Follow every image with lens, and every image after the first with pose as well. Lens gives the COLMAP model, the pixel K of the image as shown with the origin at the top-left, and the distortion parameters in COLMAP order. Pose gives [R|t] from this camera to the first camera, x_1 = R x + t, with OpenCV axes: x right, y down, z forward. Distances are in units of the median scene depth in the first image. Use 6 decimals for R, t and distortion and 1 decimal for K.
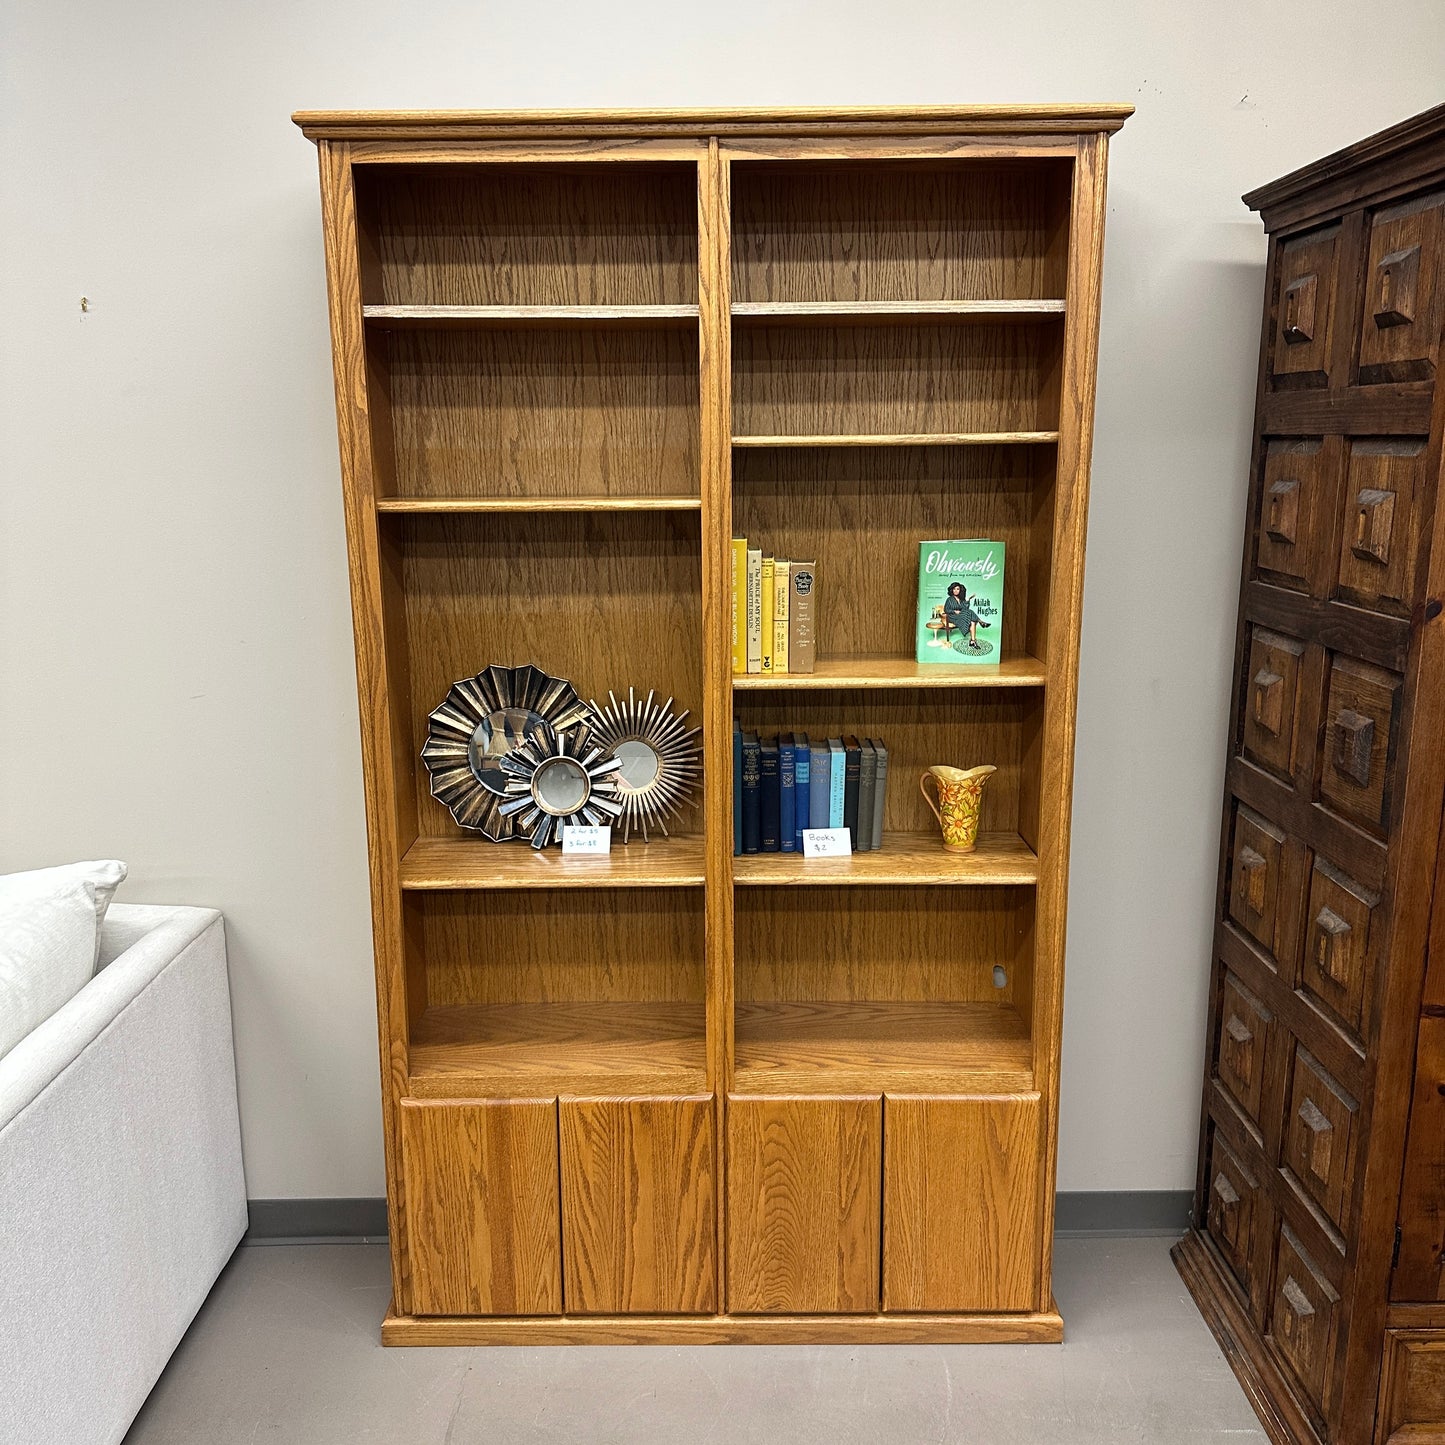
lens RADIAL K [[1336.5, 0, 711.5], [0, 1336.5, 735.0], [0, 0, 1]] dist [0.194711, -0.424486]
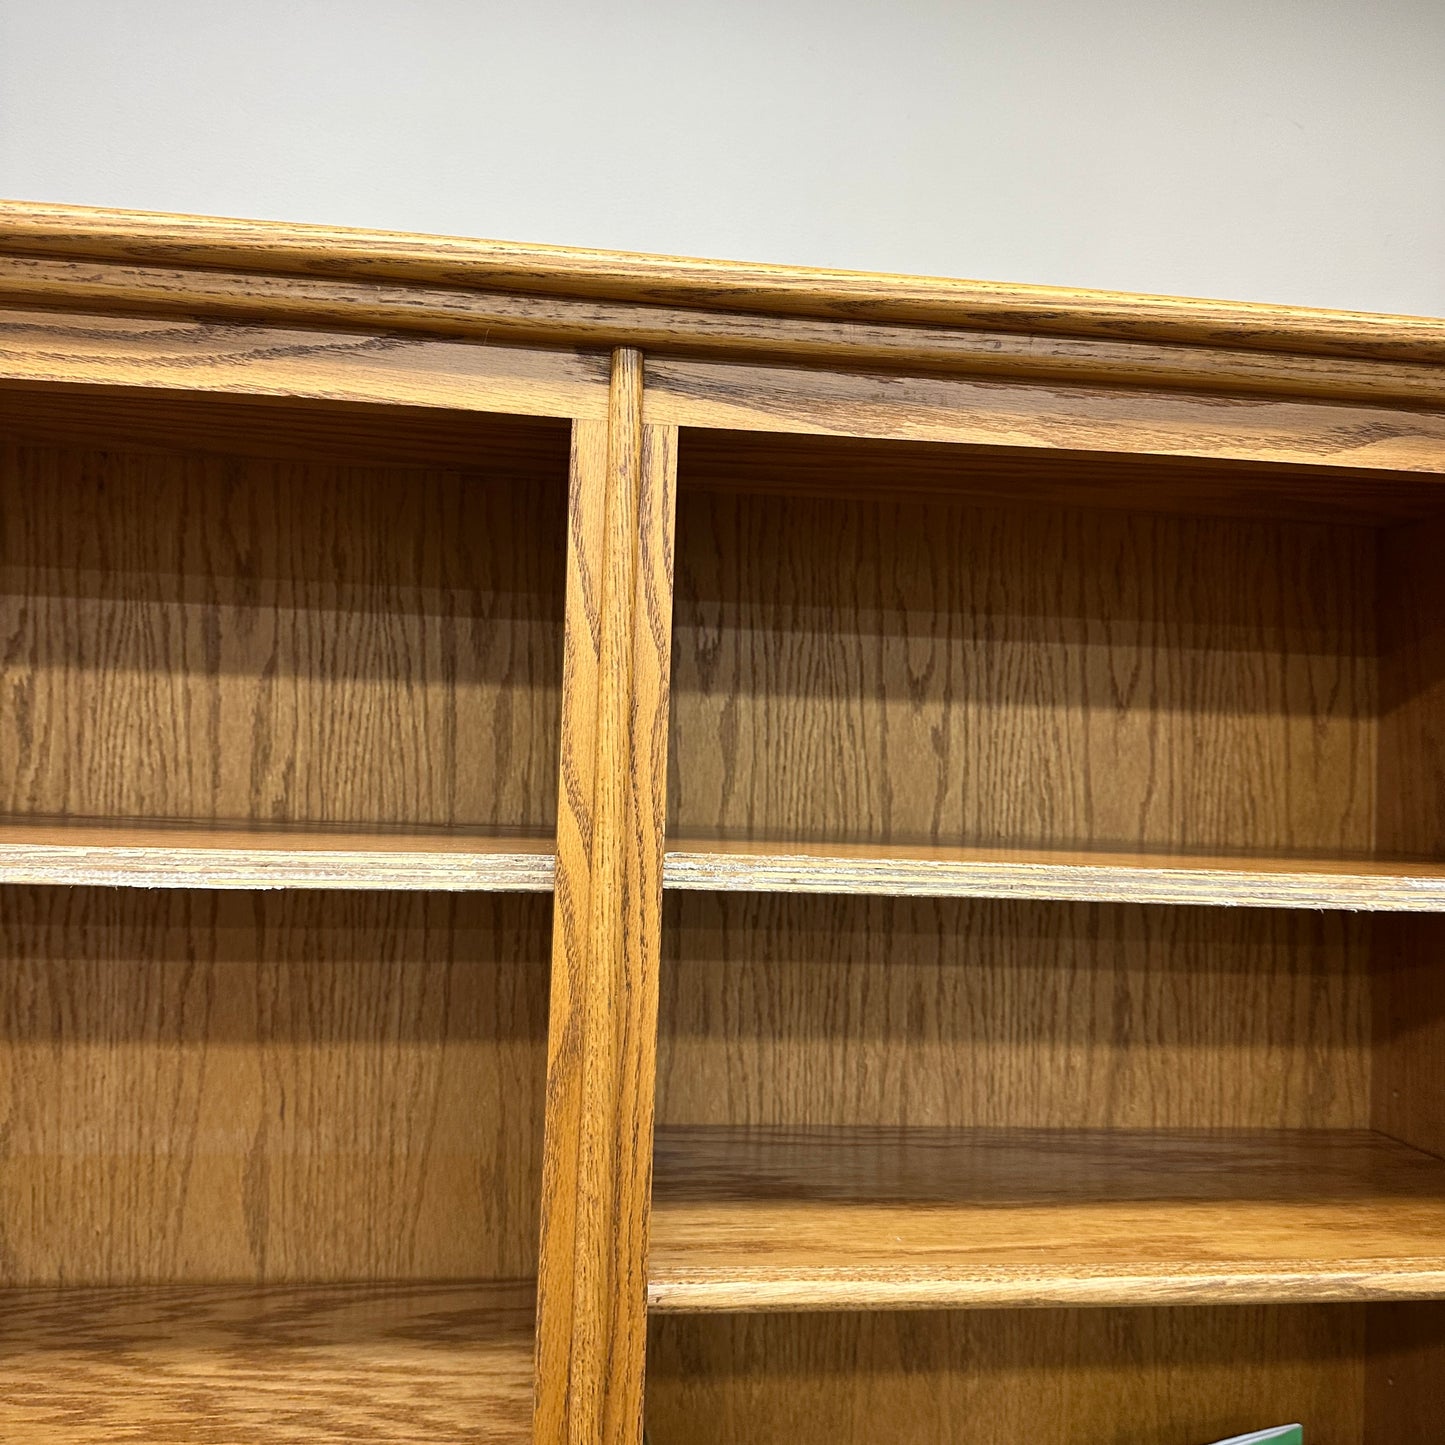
lens RADIAL K [[1345.0, 0, 709.2], [0, 1345.0, 718.3], [0, 0, 1]] dist [0.151160, -0.334977]
pose [[0.990504, 0.047066, 0.129178, -0.013625], [-0.014291, 0.969735, -0.243743, -0.241713], [-0.136740, 0.239582, 0.961199, 0.616570]]
